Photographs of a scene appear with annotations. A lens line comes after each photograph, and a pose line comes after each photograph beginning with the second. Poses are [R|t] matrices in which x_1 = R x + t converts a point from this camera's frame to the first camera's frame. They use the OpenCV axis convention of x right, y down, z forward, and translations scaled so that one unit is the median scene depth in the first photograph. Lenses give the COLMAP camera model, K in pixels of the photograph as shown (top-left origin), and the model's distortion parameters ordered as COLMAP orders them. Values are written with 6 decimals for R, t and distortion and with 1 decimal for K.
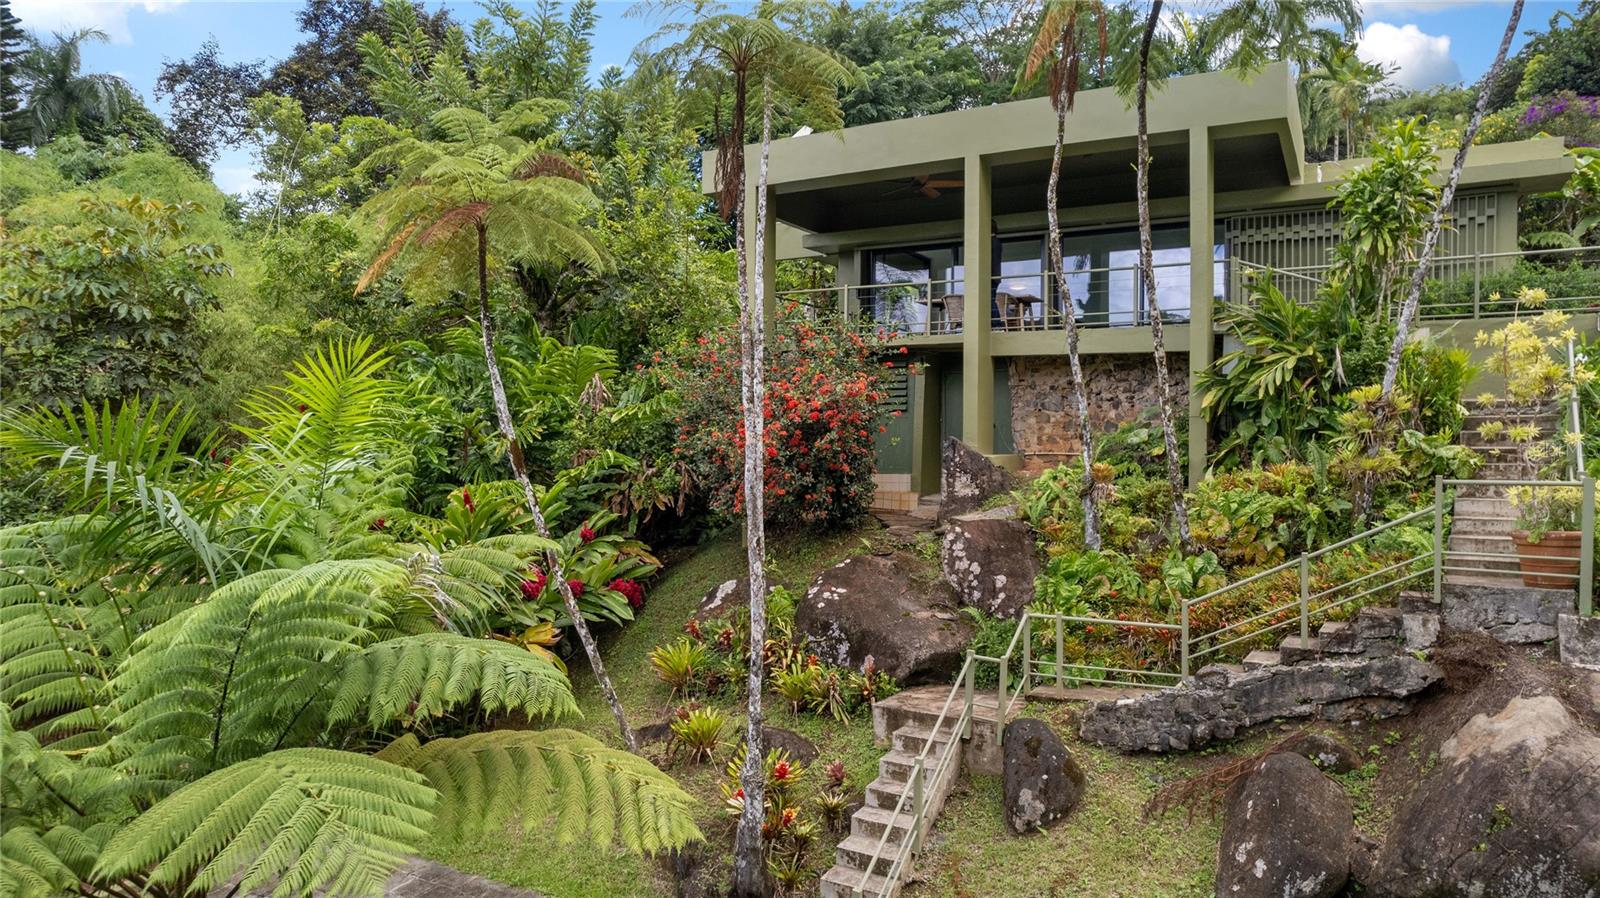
lens RADIAL K [[1025.1, 0, 803.6], [0, 1025.1, 455.7], [0, 0, 1]] dist [-0.070797, 0.064213]
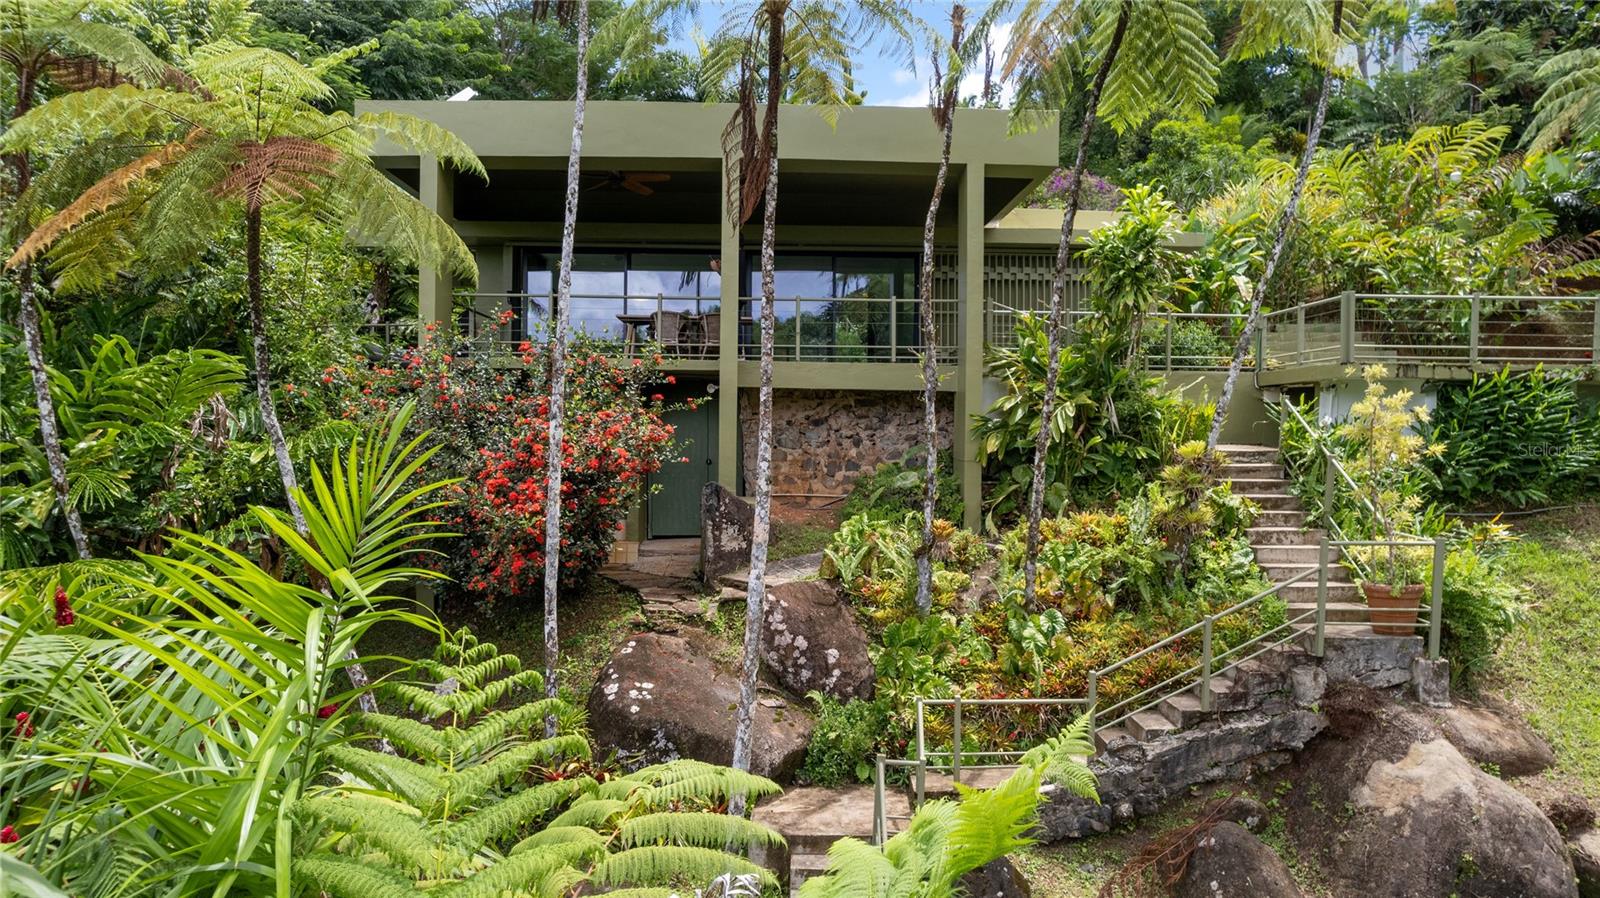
lens RADIAL K [[1025.1, 0, 802.7], [0, 1025.1, 457.5], [0, 0, 1]] dist [-0.070797, 0.064213]
pose [[0.855141, -0.006479, 0.518355, -0.319879], [0.003531, 0.999971, 0.006674, -0.059993], [-0.518383, -0.003877, 0.855140, 0.305123]]
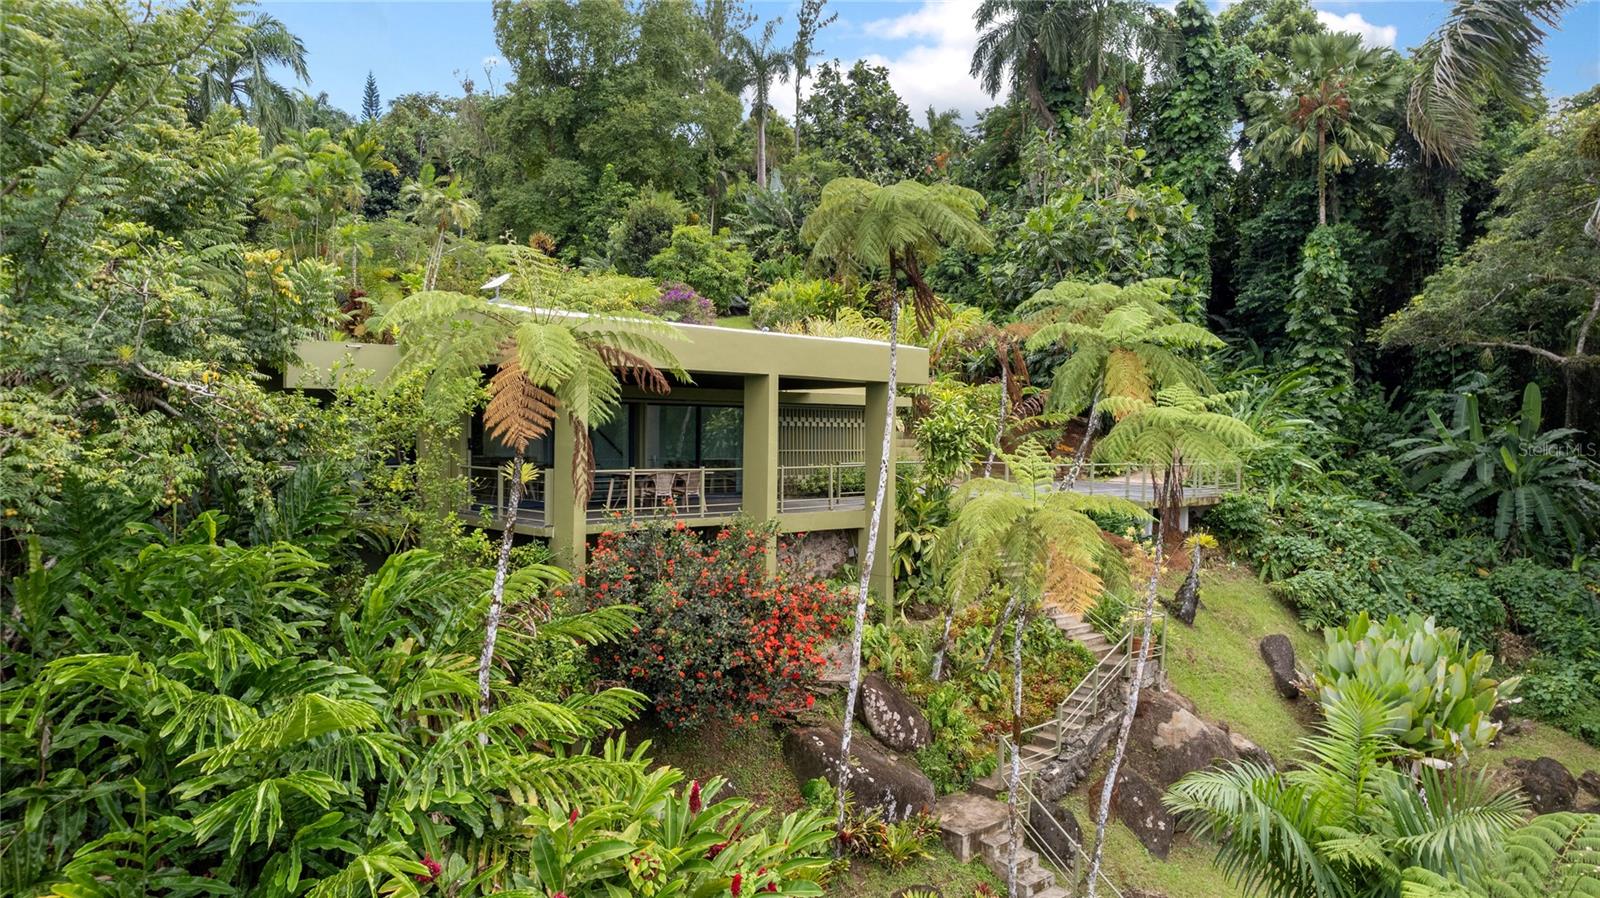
lens RADIAL K [[1025.1, 0, 800.1], [0, 1025.1, 462.8], [0, 0, 1]] dist [-0.070797, 0.064213]
pose [[0.308710, -0.026389, 0.950790, -1.320956], [0.009074, 0.999651, 0.024799, -0.299255], [-0.951113, 0.000972, 0.308842, 0.816922]]
